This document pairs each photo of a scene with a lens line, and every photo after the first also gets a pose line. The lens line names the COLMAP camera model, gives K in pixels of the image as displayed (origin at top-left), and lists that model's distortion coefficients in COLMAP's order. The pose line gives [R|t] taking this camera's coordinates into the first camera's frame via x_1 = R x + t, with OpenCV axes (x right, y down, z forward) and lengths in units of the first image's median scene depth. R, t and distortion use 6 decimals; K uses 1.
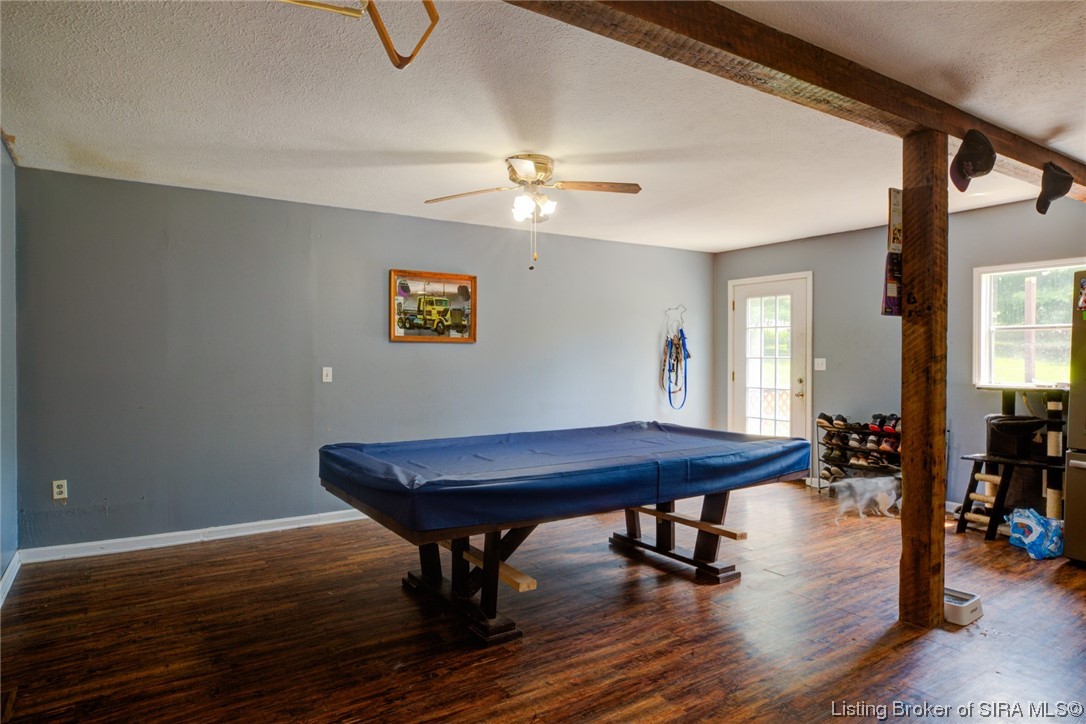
lens RADIAL K [[648.7, 0, 543.0], [0, 648.7, 362.0], [0, 0, 1]] dist [0.003420, 0.000861]
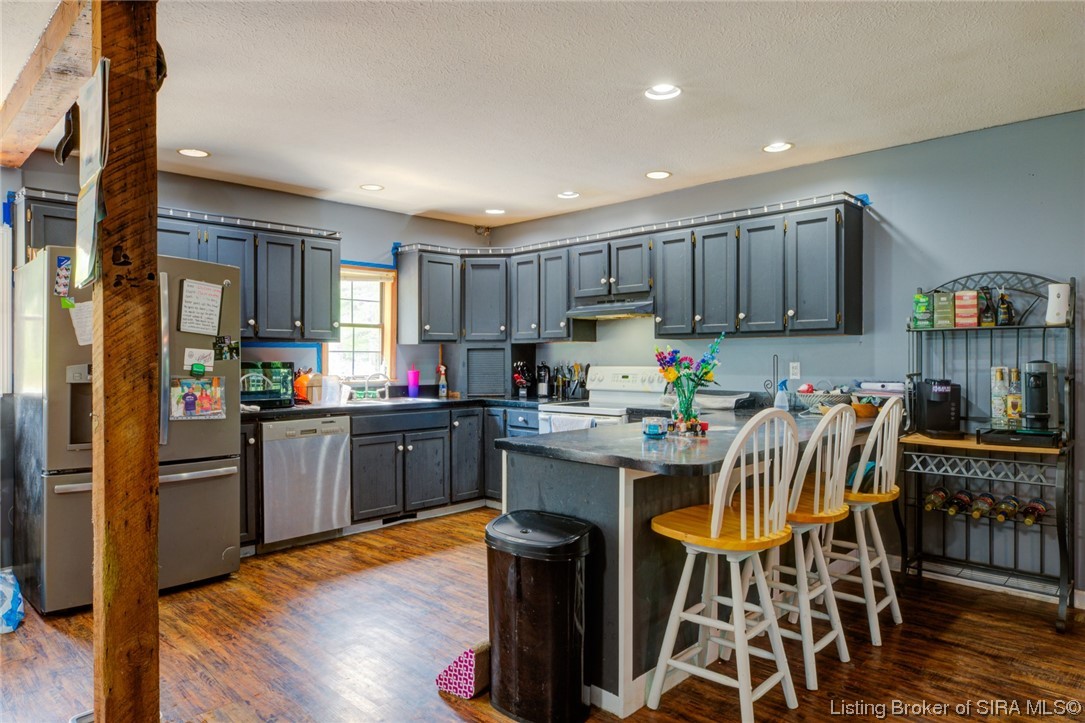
lens RADIAL K [[666.2, 0, 542.5], [0, 666.2, 361.5], [0, 0, 1]] dist [-0.006596, -0.000064]
pose [[-0.217645, -0.008332, 0.975993, -0.120430], [0.006131, 0.999932, 0.009903, -0.003638], [-0.976009, 0.008139, -0.217579, 0.742698]]
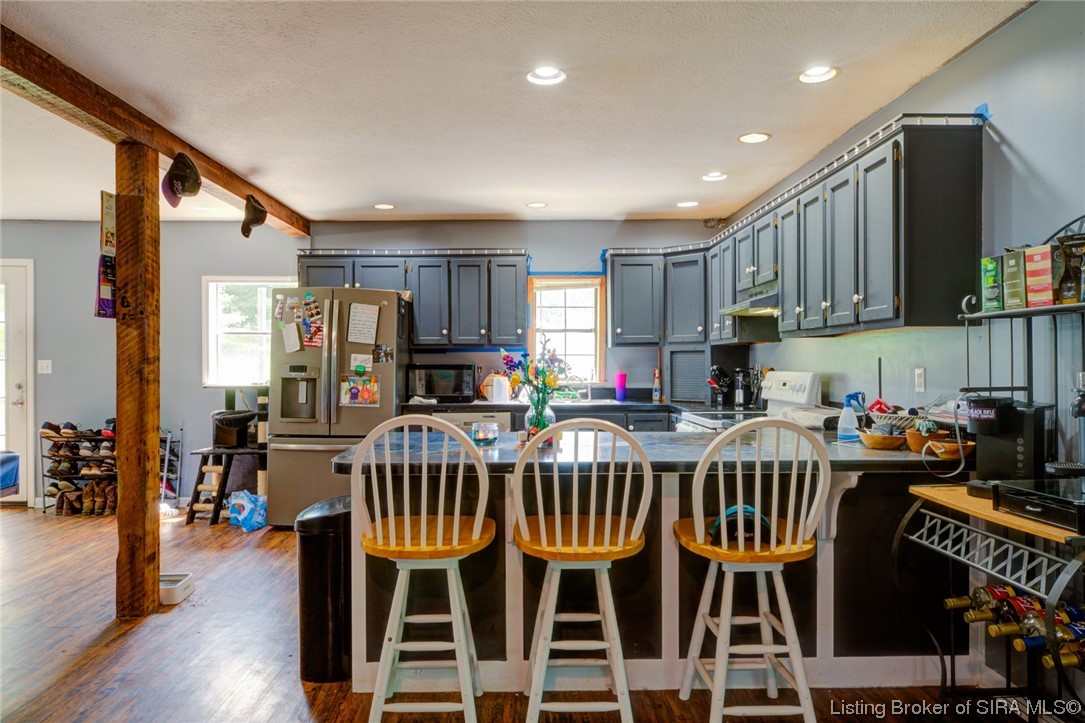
lens RADIAL K [[692.4, 0, 542.5], [0, 692.4, 361.5], [0, 0, 1]] dist [-0.005457, 0.000952]
pose [[0.535232, -0.004975, 0.844690, -0.004765], [0.007727, 0.999970, 0.000993, 0.000494], [-0.844670, 0.005996, 0.535254, -0.143328]]
